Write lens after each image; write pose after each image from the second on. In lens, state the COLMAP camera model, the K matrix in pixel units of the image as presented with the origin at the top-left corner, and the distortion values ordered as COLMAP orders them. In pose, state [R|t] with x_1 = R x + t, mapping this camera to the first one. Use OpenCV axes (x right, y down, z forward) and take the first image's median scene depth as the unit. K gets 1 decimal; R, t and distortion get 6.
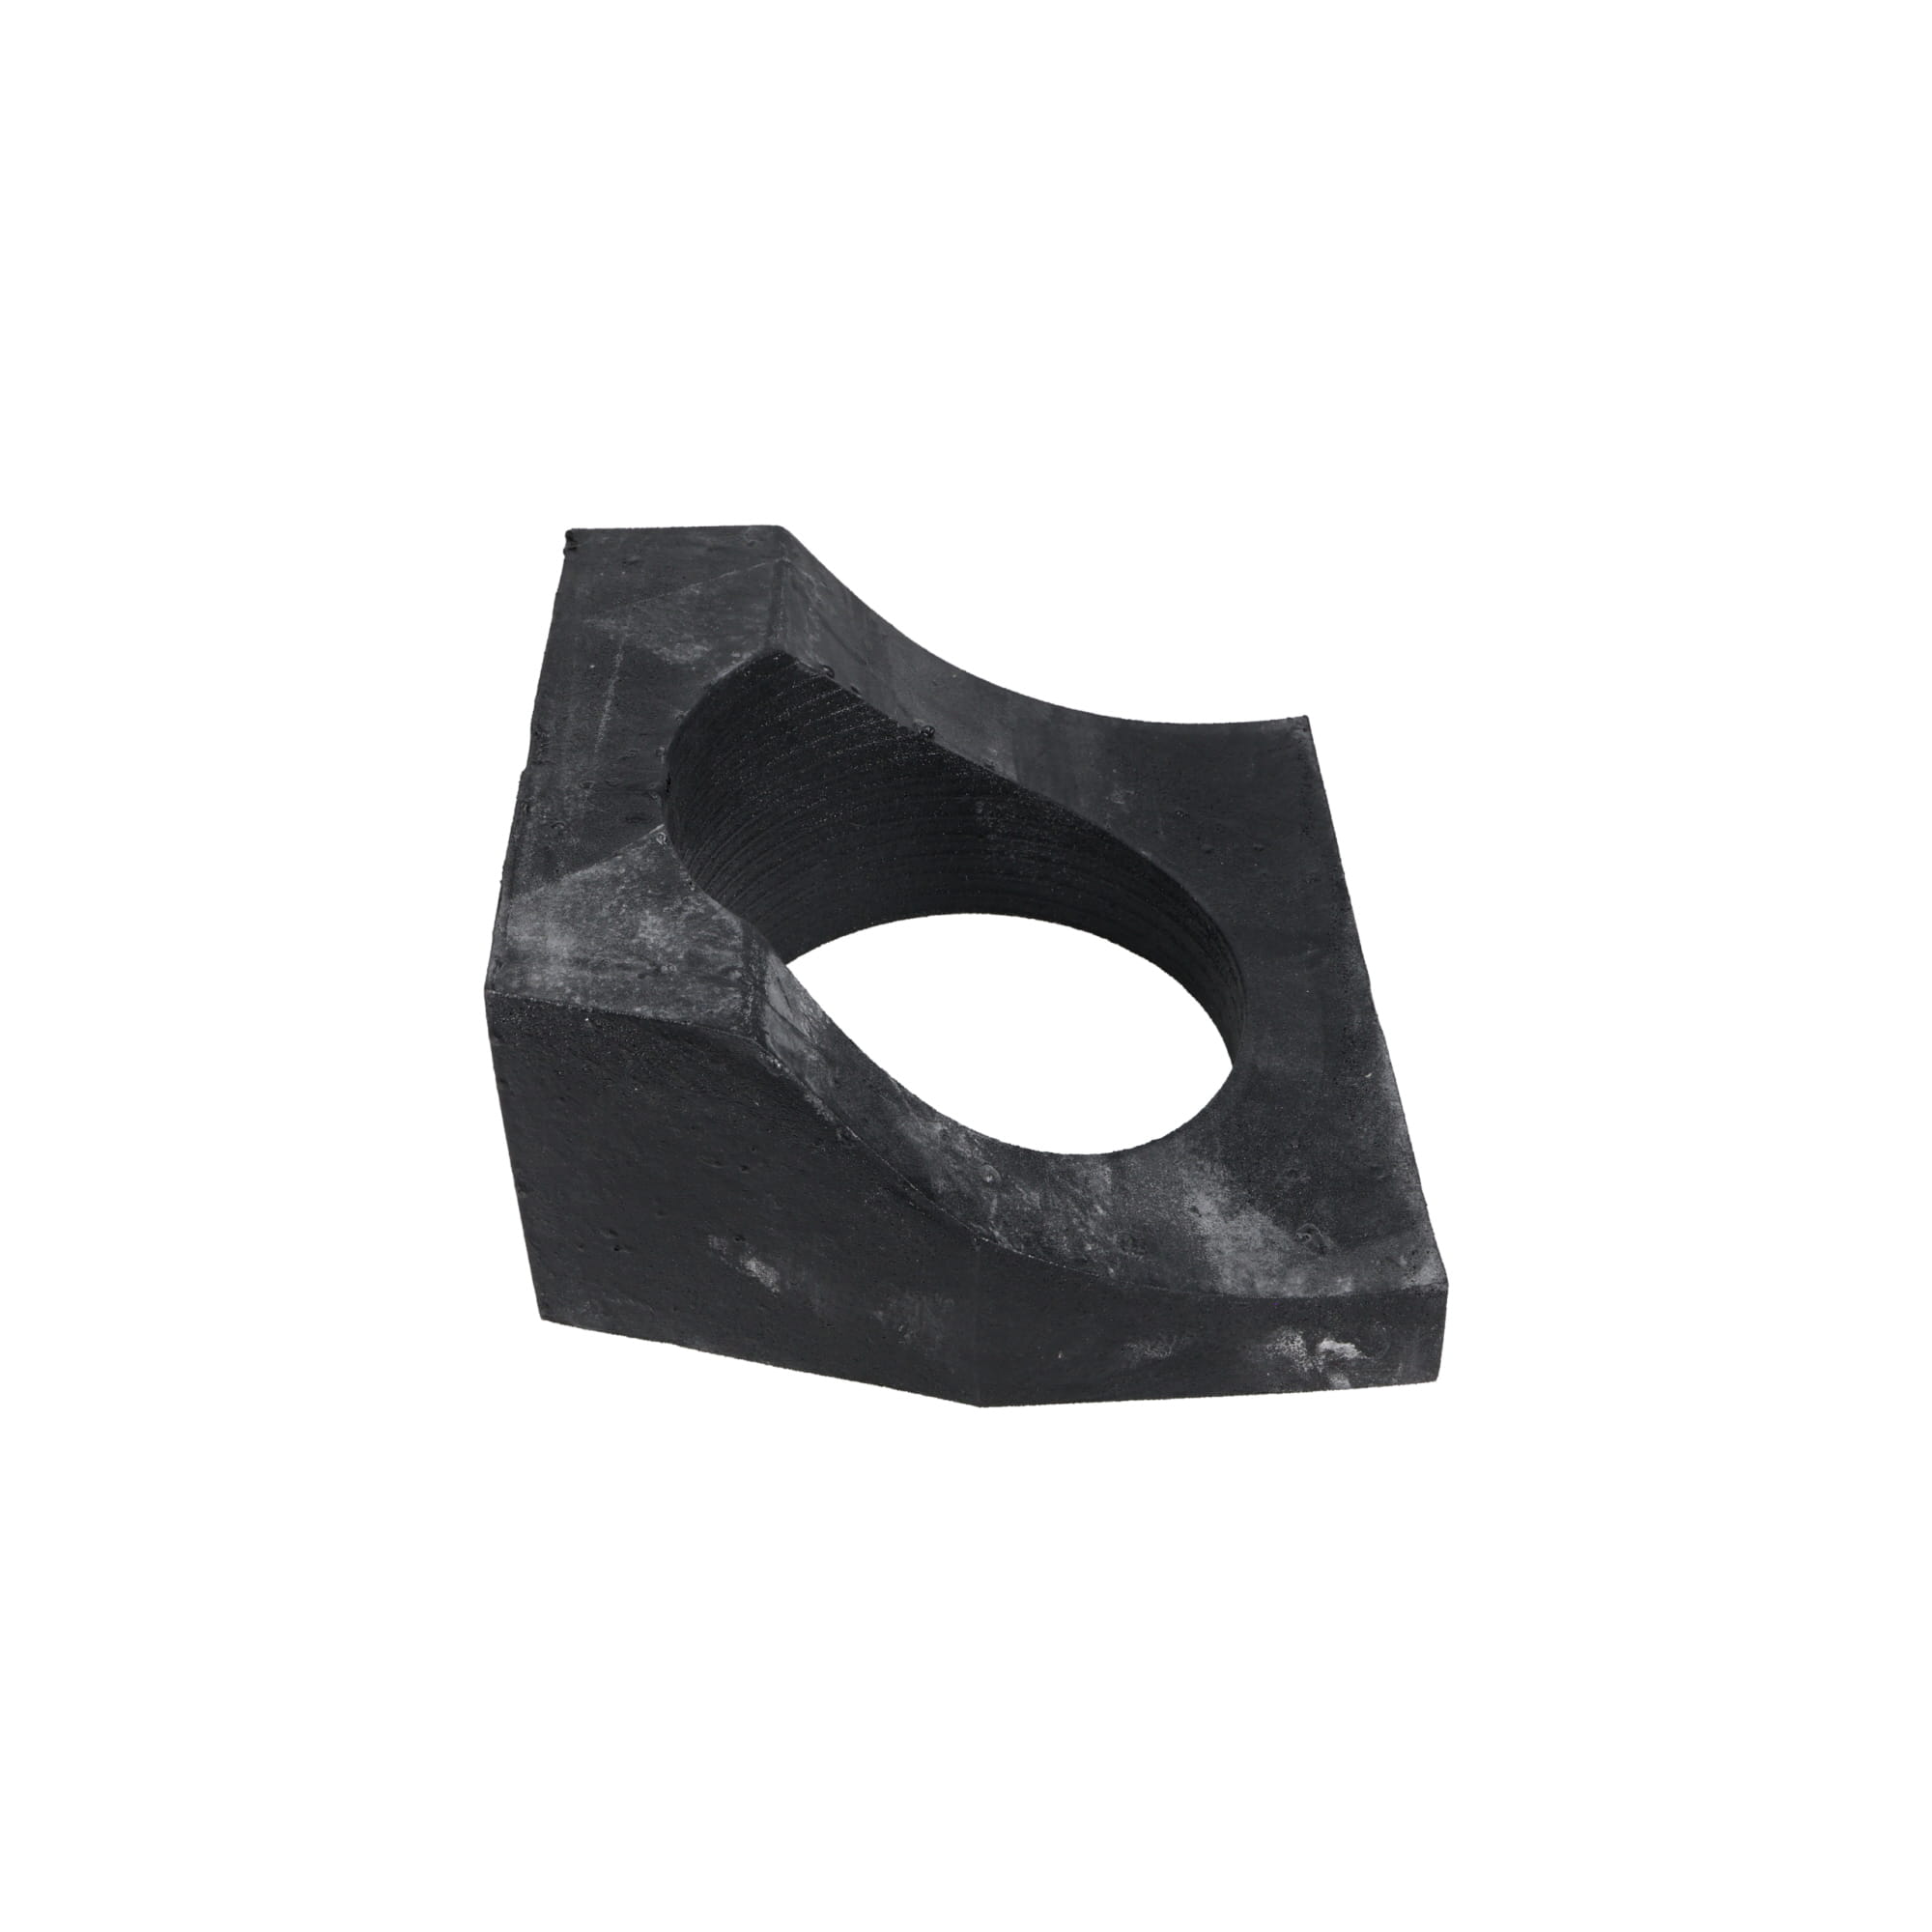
lens RADIAL K [[2211.8, 0, 931.5], [0, 2211.8, 965.0], [0, 0, 1]] dist [-0.013364, -0.009108]
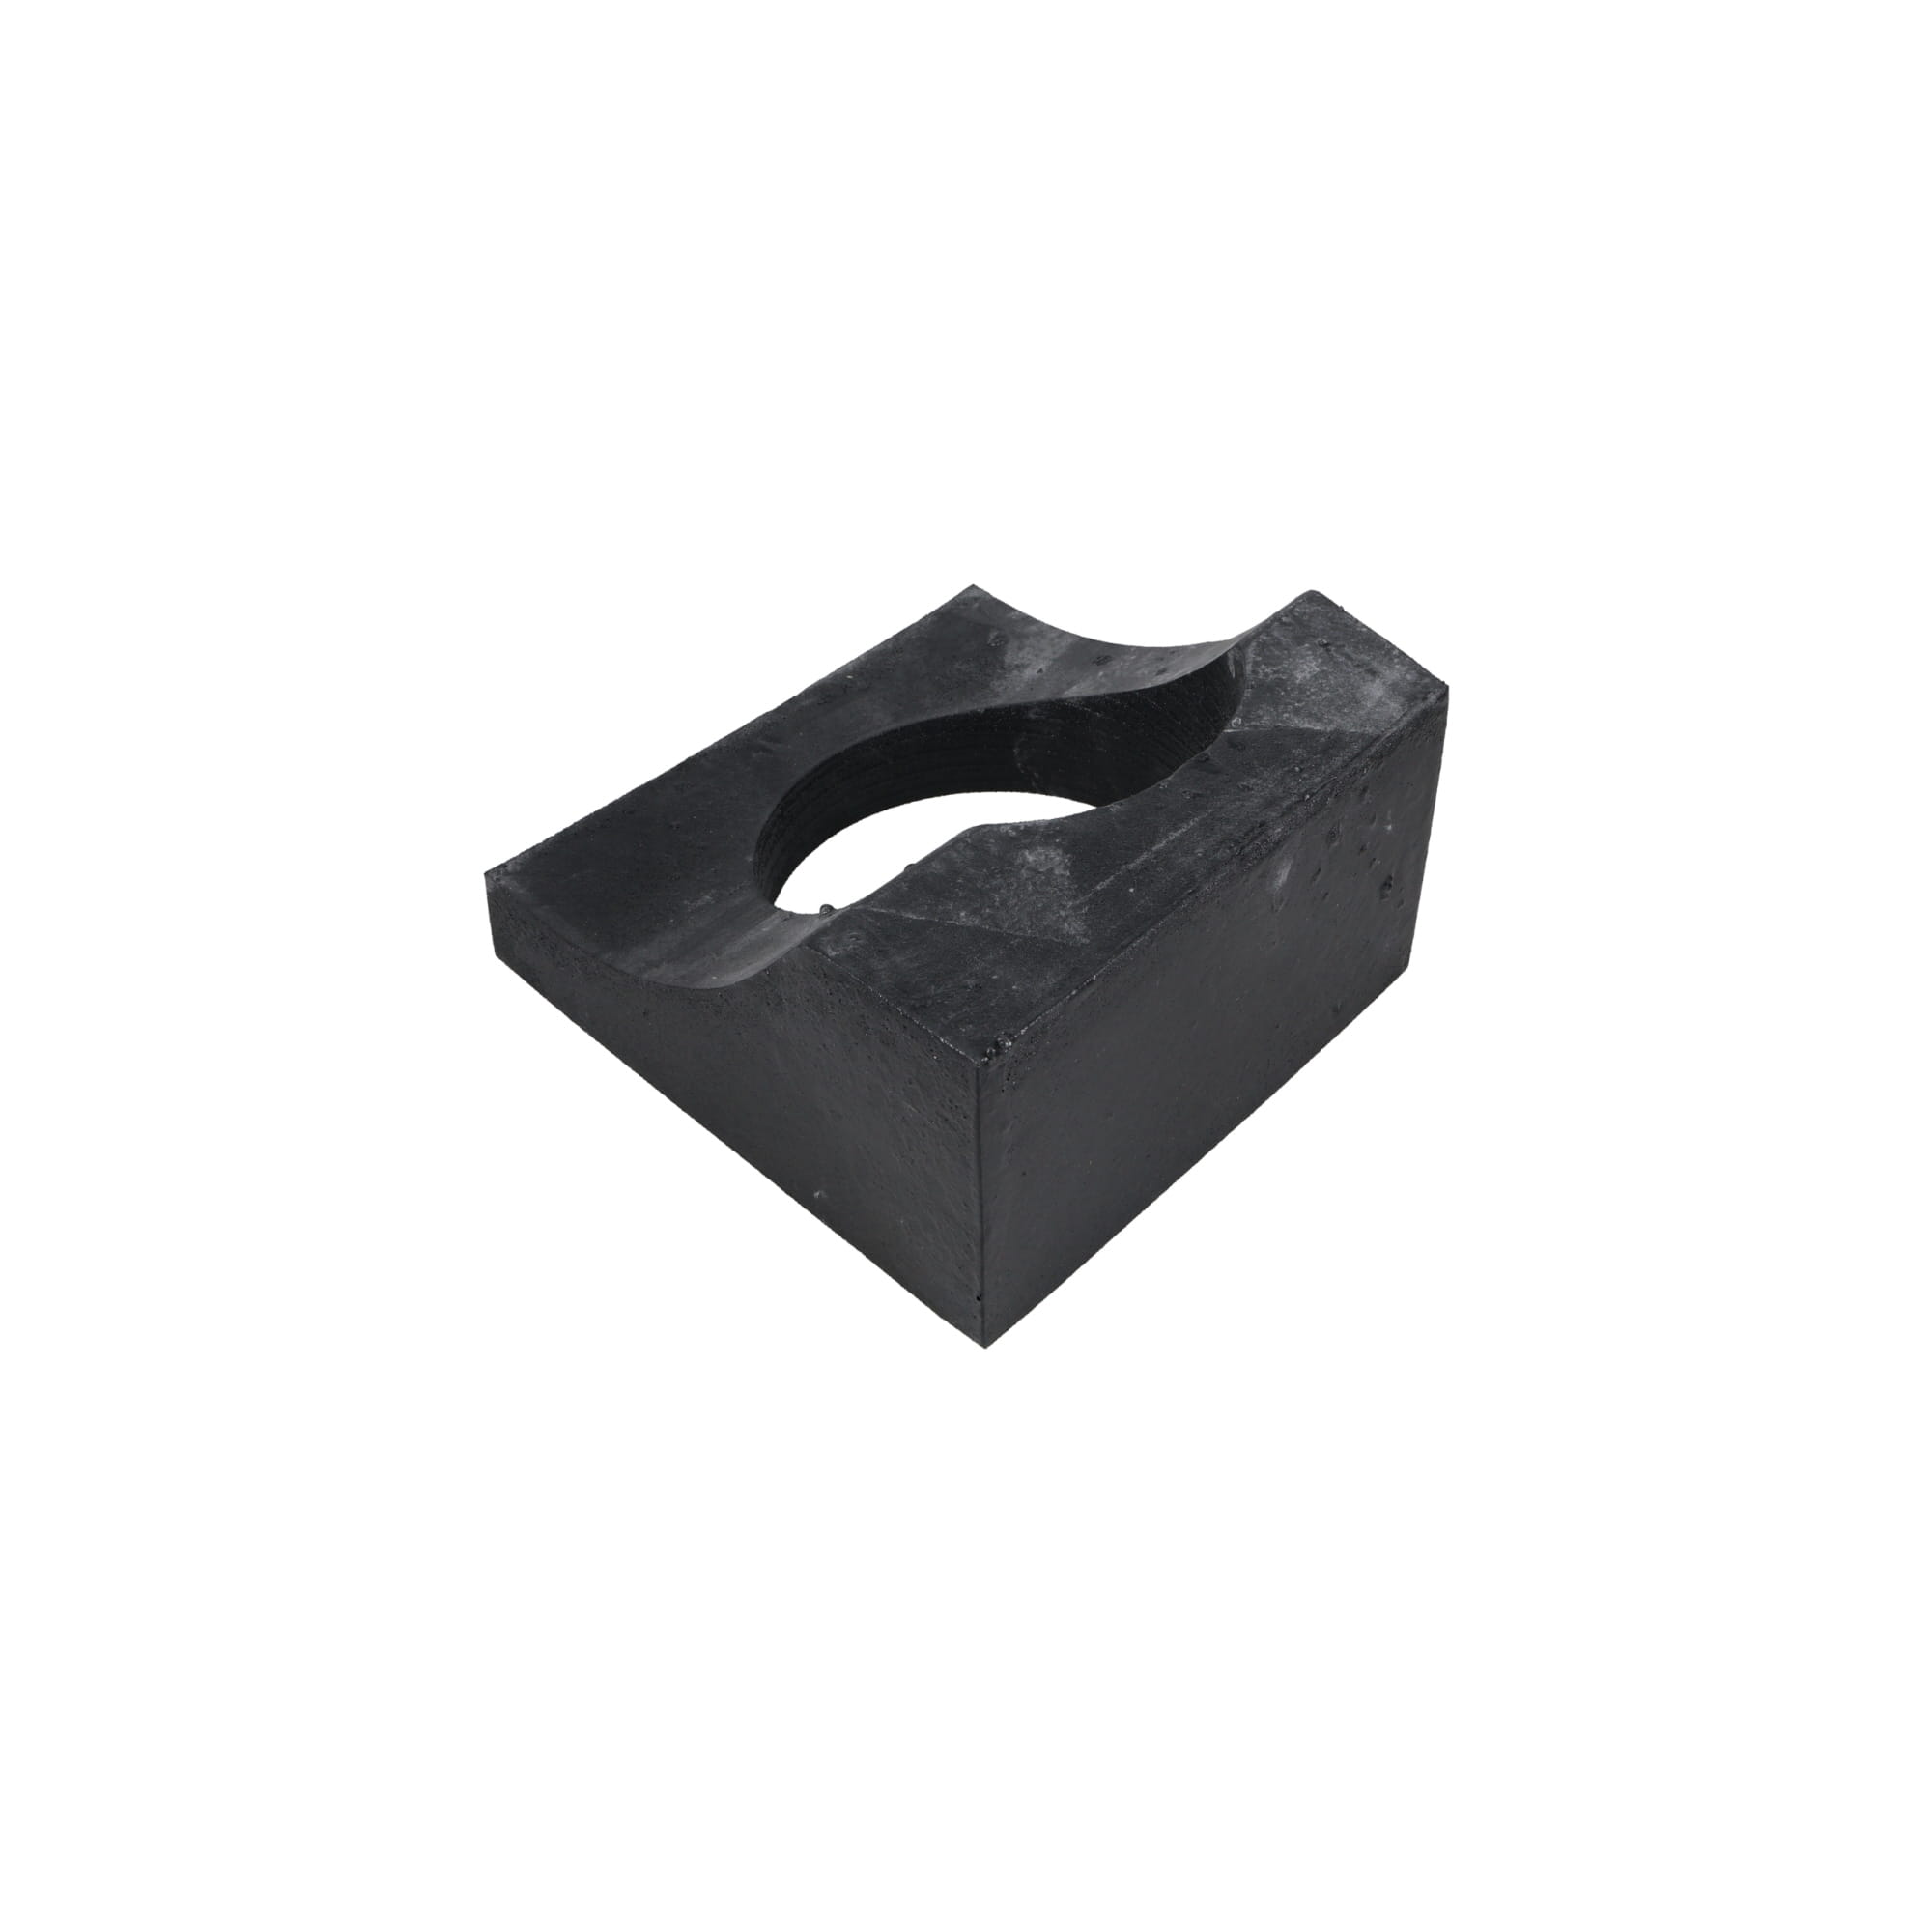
lens RADIAL K [[1911.2, 0, 967.6], [0, 1911.2, 855.2], [0, 0, 1]] dist [-0.007063, -0.001697]
pose [[-0.706574, -0.442624, 0.552121, -0.608283], [0.497301, 0.244486, 0.832417, -0.949198], [-0.503434, 0.862734, 0.047370, 1.073612]]
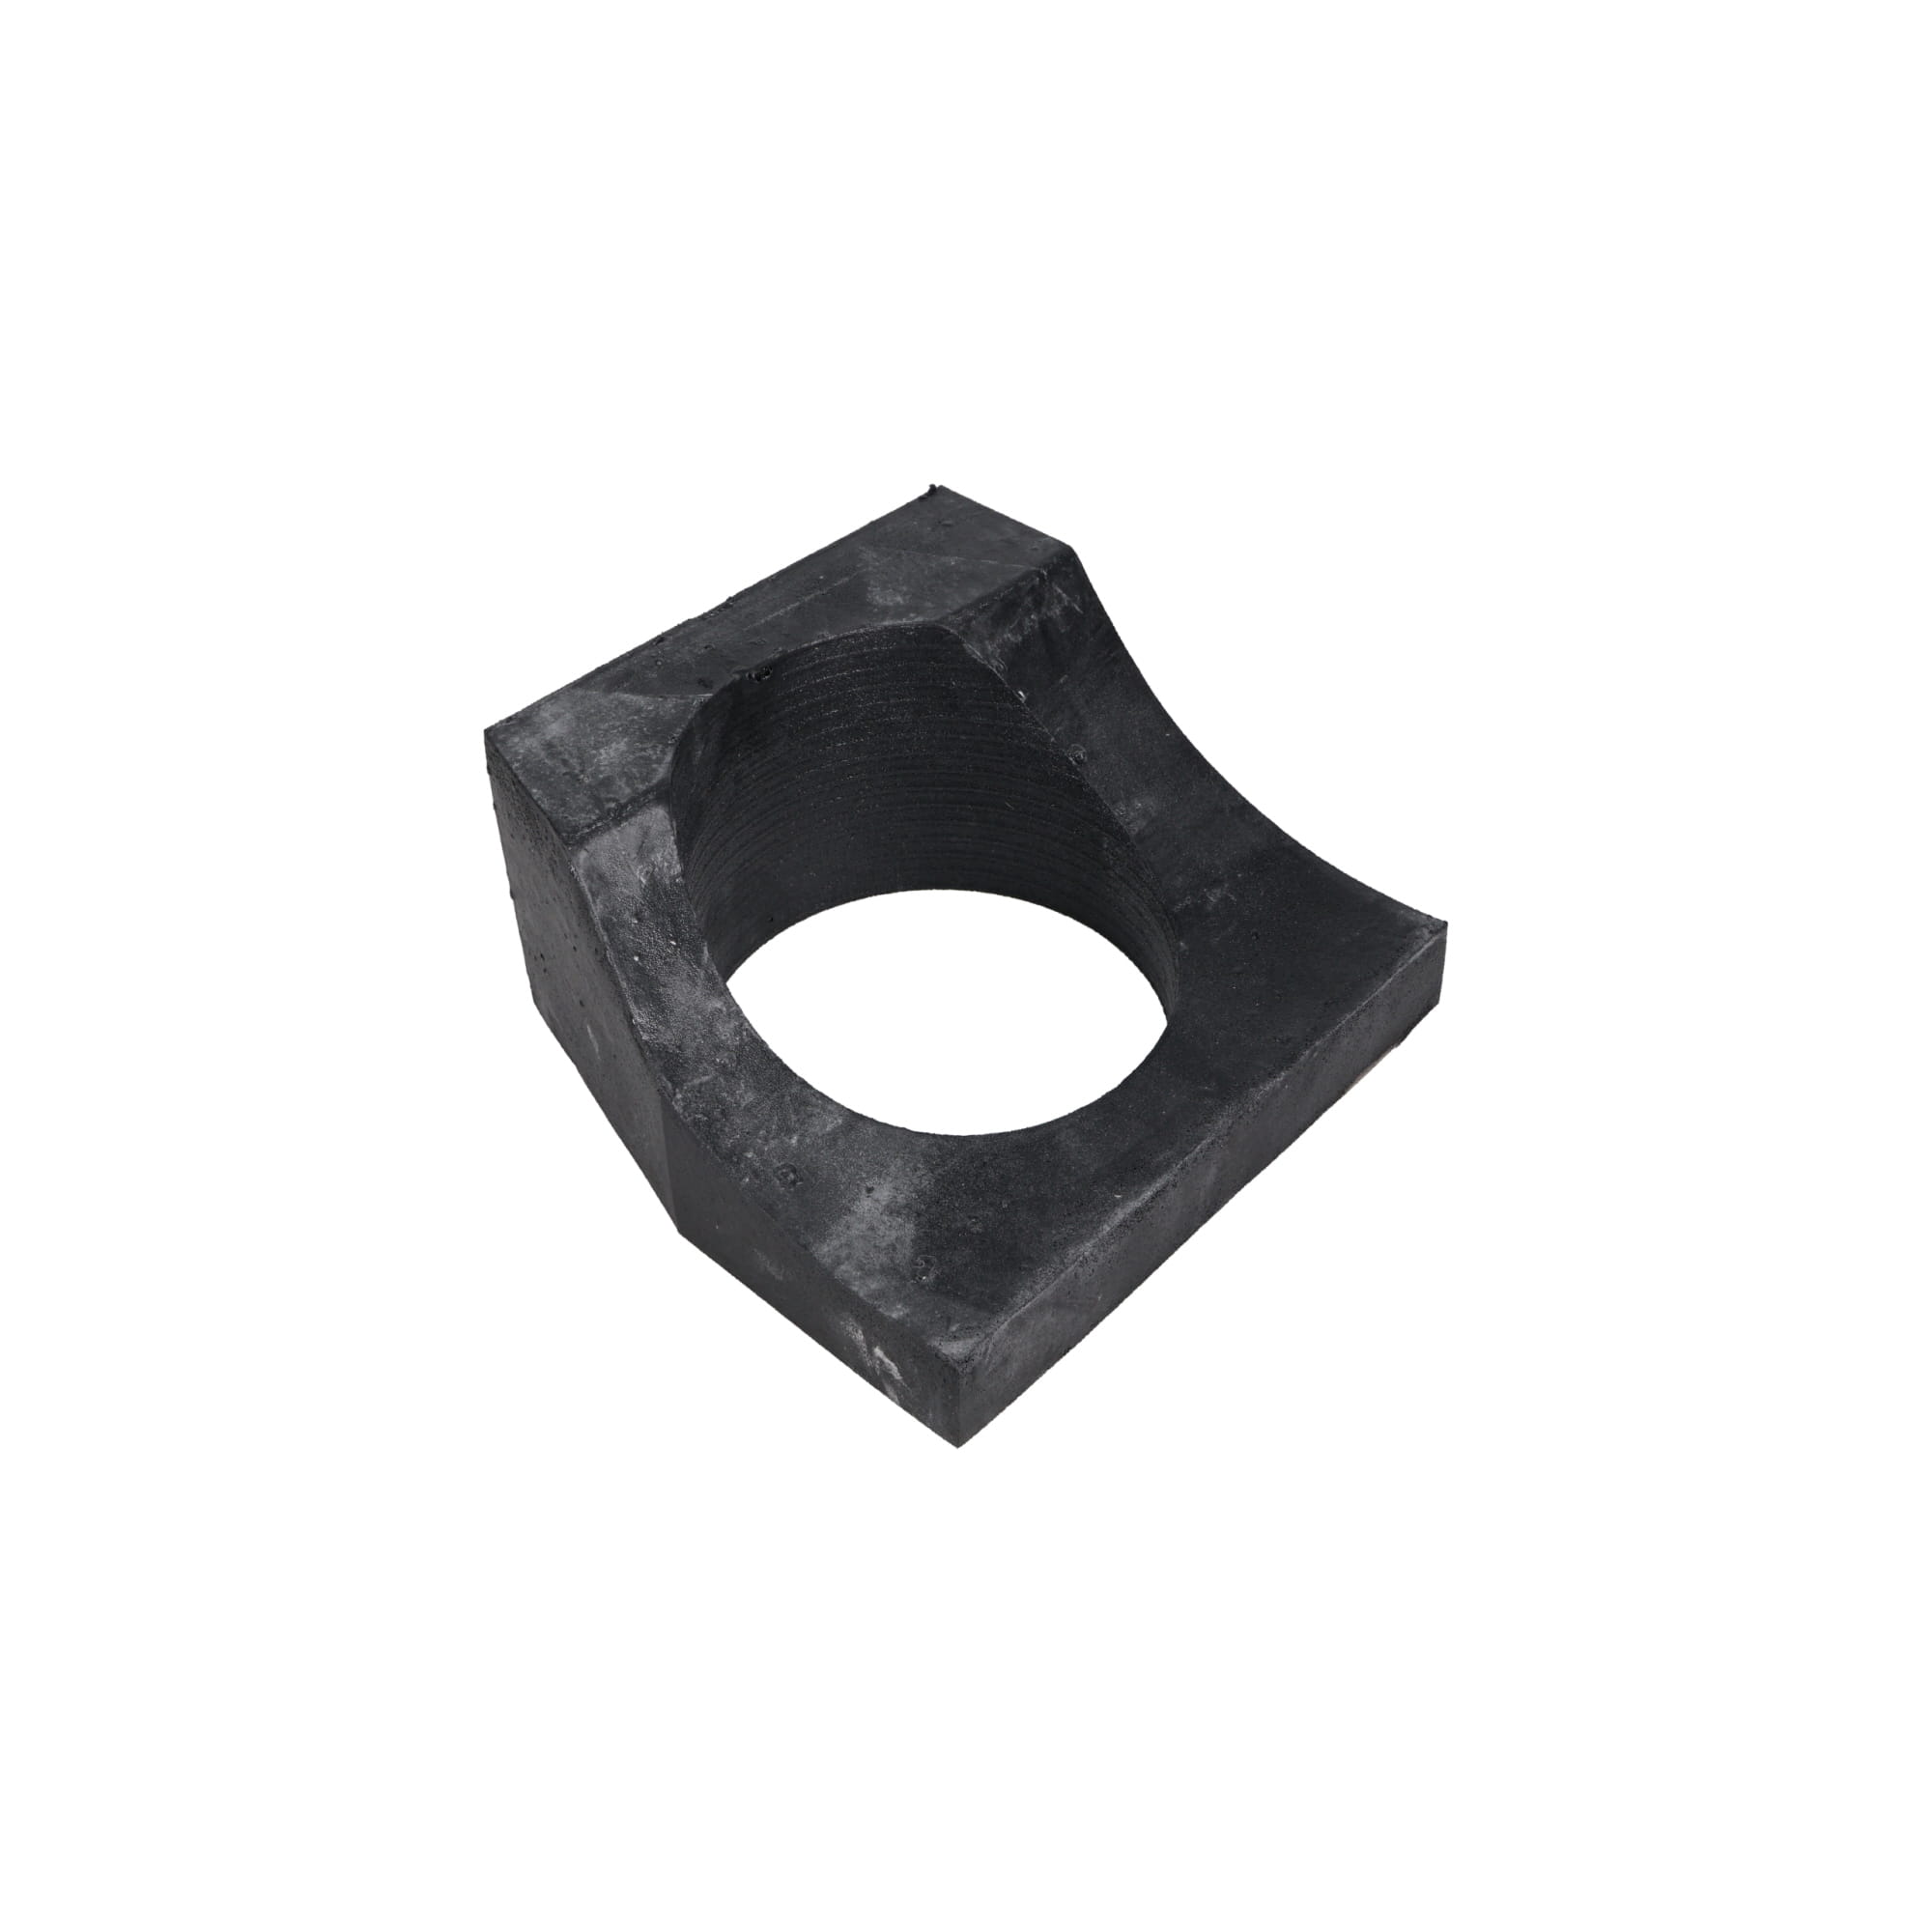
lens RADIAL K [[1911.4, 0, 912.9], [0, 1911.4, 930.3], [0, 0, 1]] dist [-0.006283, -0.001301]
pose [[0.702962, 0.477095, -0.527470, 0.591260], [-0.467412, 0.868886, 0.162982, -0.176513], [0.536069, 0.131976, 0.833794, 0.175774]]
